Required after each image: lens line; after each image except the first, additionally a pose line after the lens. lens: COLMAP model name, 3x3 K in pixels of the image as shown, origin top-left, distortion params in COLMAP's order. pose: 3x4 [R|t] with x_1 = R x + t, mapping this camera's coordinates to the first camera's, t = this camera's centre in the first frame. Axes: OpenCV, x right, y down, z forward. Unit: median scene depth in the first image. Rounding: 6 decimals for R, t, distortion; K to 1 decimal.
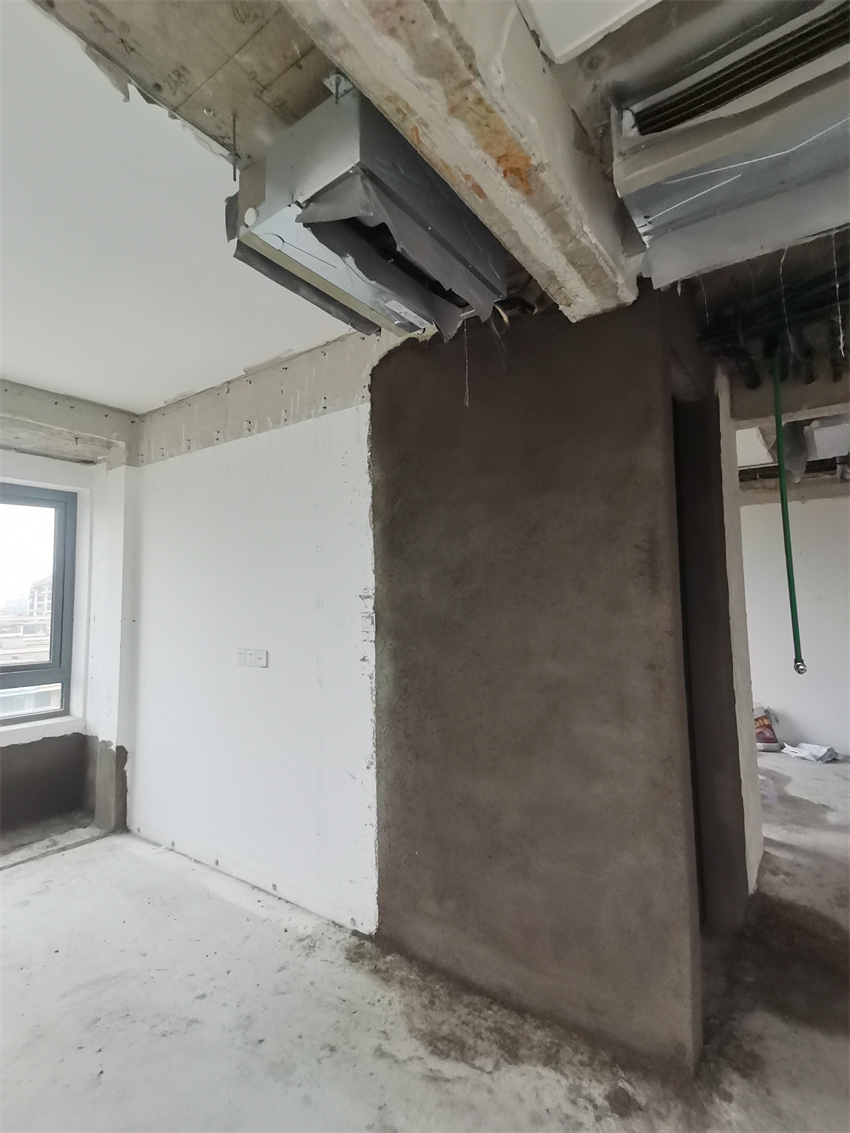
lens RADIAL K [[556.9, 0, 419.2], [0, 556.9, 558.1], [0, 0, 1]] dist [0.079937, -0.062740]
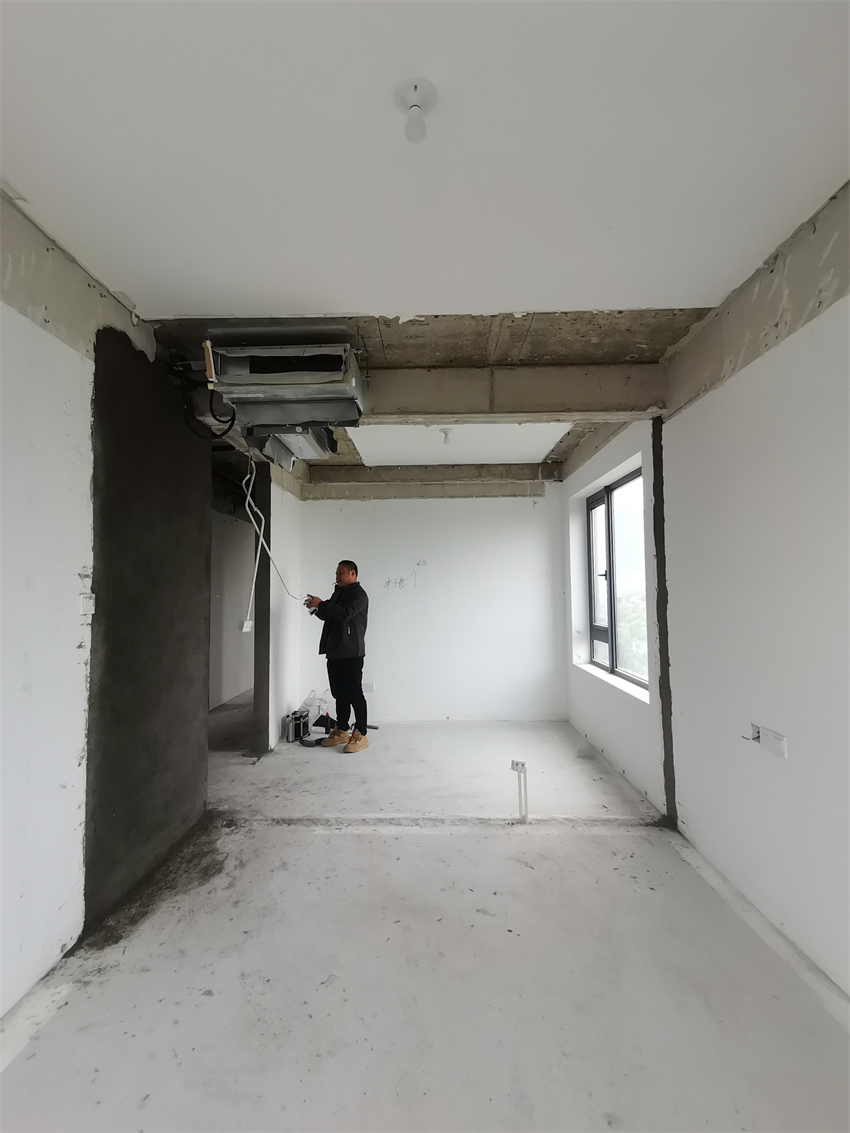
lens RADIAL K [[559.6, 0, 422.4], [0, 559.6, 558.2], [0, 0, 1]] dist [0.047194, -0.028371]
pose [[-0.574369, 0.069128, 0.815672, -1.176687], [-0.039558, 0.992920, -0.112005, 0.124950], [-0.817640, -0.096599, -0.567568, 1.102206]]
